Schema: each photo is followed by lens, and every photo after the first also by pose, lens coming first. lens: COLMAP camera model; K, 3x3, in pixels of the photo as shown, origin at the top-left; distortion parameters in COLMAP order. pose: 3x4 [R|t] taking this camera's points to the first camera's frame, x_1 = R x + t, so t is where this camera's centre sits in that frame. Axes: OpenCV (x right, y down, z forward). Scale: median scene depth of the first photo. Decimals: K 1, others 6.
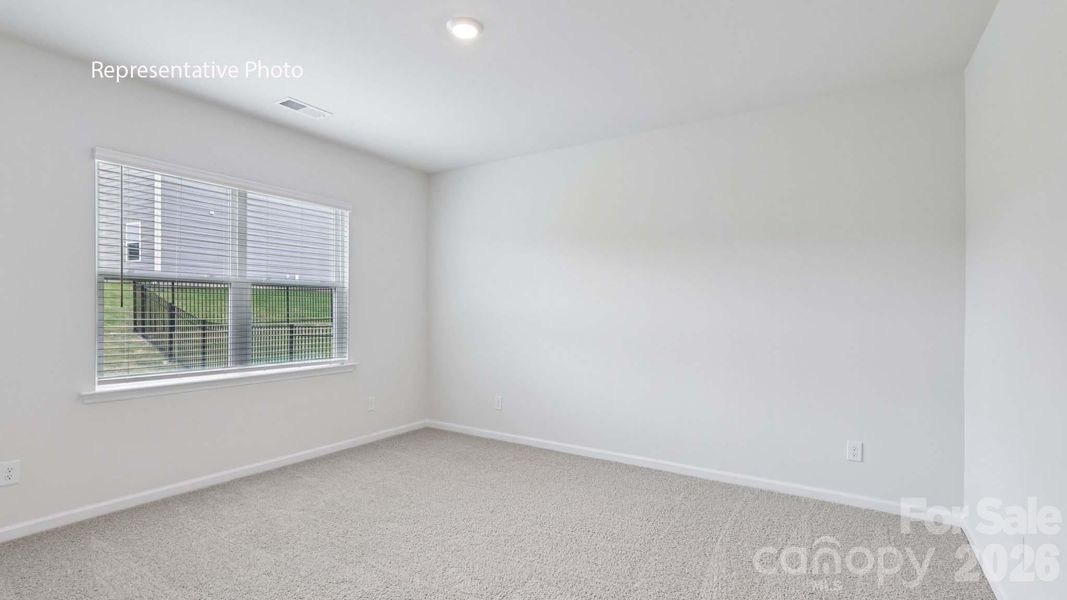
lens RADIAL K [[502.4, 0, 532.0], [0, 502.4, 302.5], [0, 0, 1]] dist [0.000090, 0.001854]
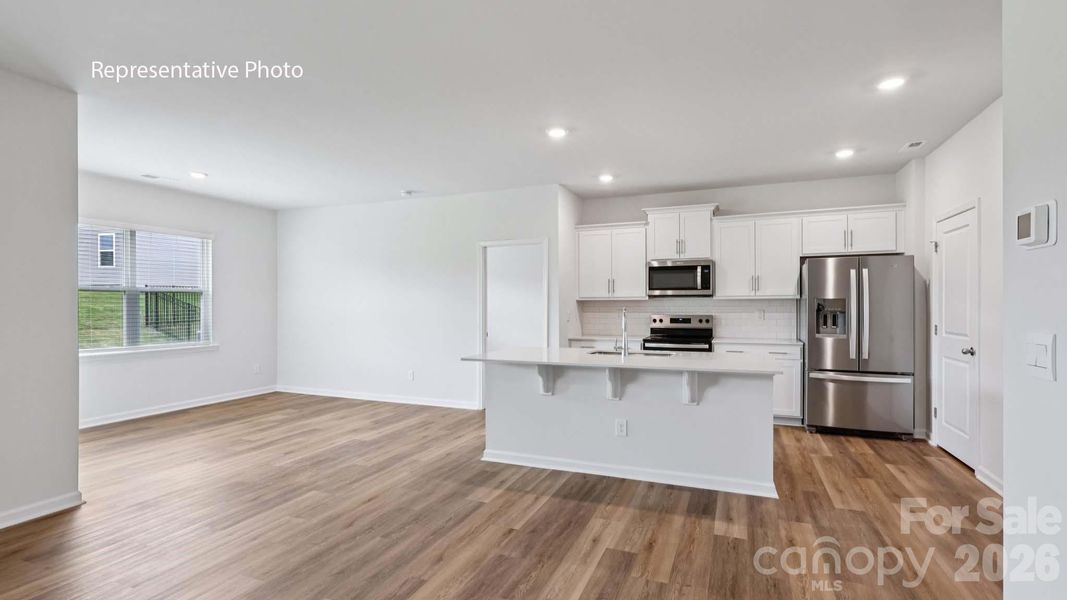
lens RADIAL K [[502.4, 0, 529.5], [0, 502.4, 308.1], [0, 0, 1]] dist [0.000090, 0.001854]
pose [[0.978637, -0.002022, 0.205584, 0.256017], [-0.002694, 0.999740, 0.022660, -0.021868], [-0.205576, -0.022729, 0.978377, -0.667803]]
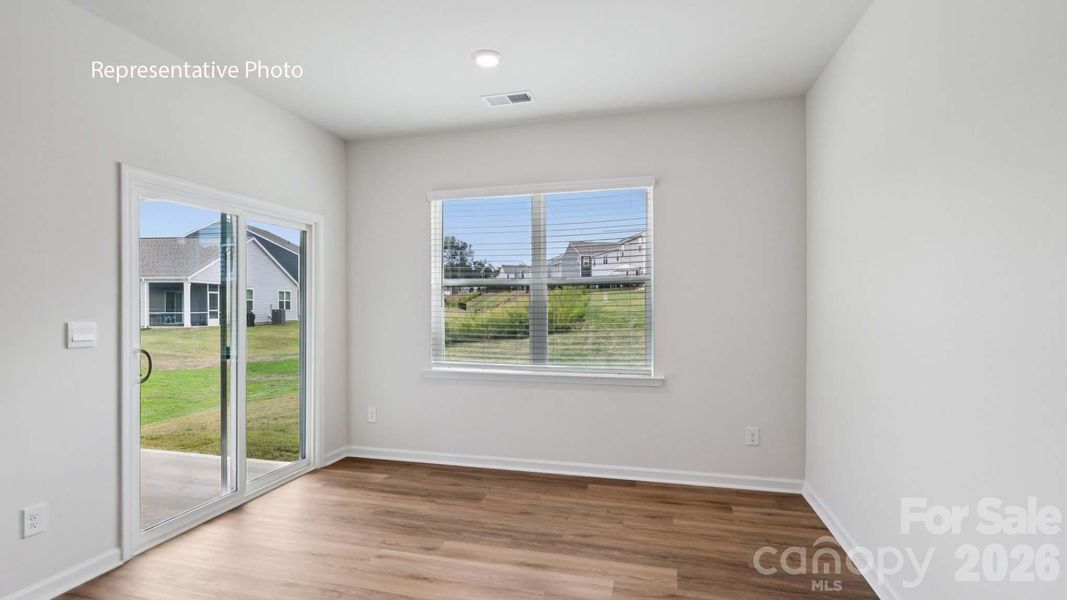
lens RADIAL K [[502.4, 0, 534.3], [0, 502.4, 304.8], [0, 0, 1]] dist [0.000090, 0.001854]
pose [[0.334315, -0.003013, -0.942457, 0.361821], [0.015634, 0.999875, 0.002350, 0.002969], [0.942332, -0.015520, 0.334320, 0.610551]]
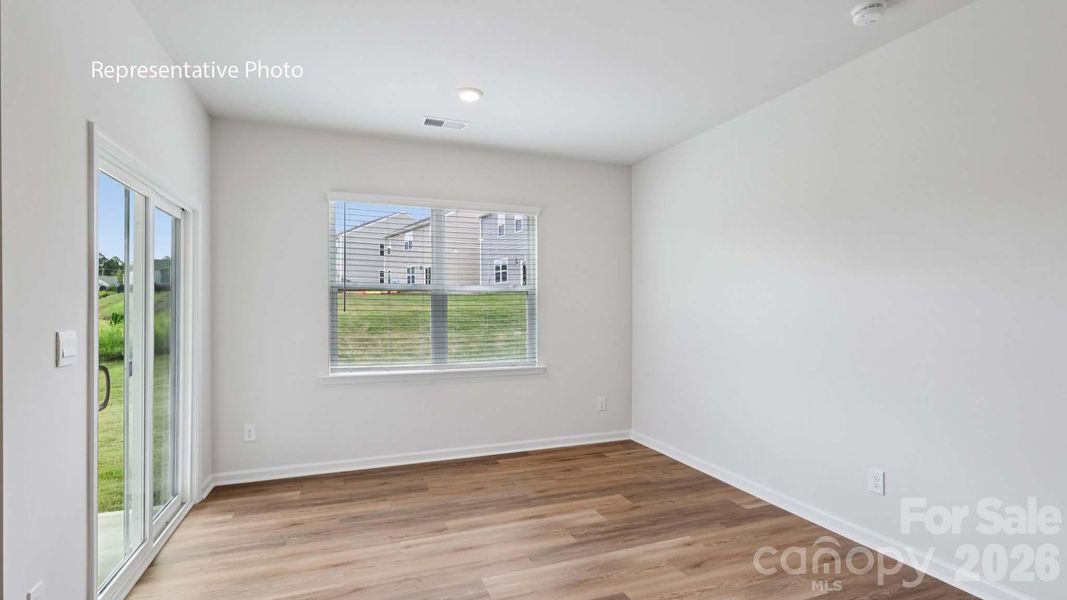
lens RADIAL K [[502.4, 0, 529.4], [0, 502.4, 303.5], [0, 0, 1]] dist [0.000090, 0.001854]
pose [[0.825804, -0.006461, -0.563921, 0.212010], [0.008193, 0.999966, 0.000541, -0.004785], [0.563898, -0.005067, 0.825829, 0.171777]]
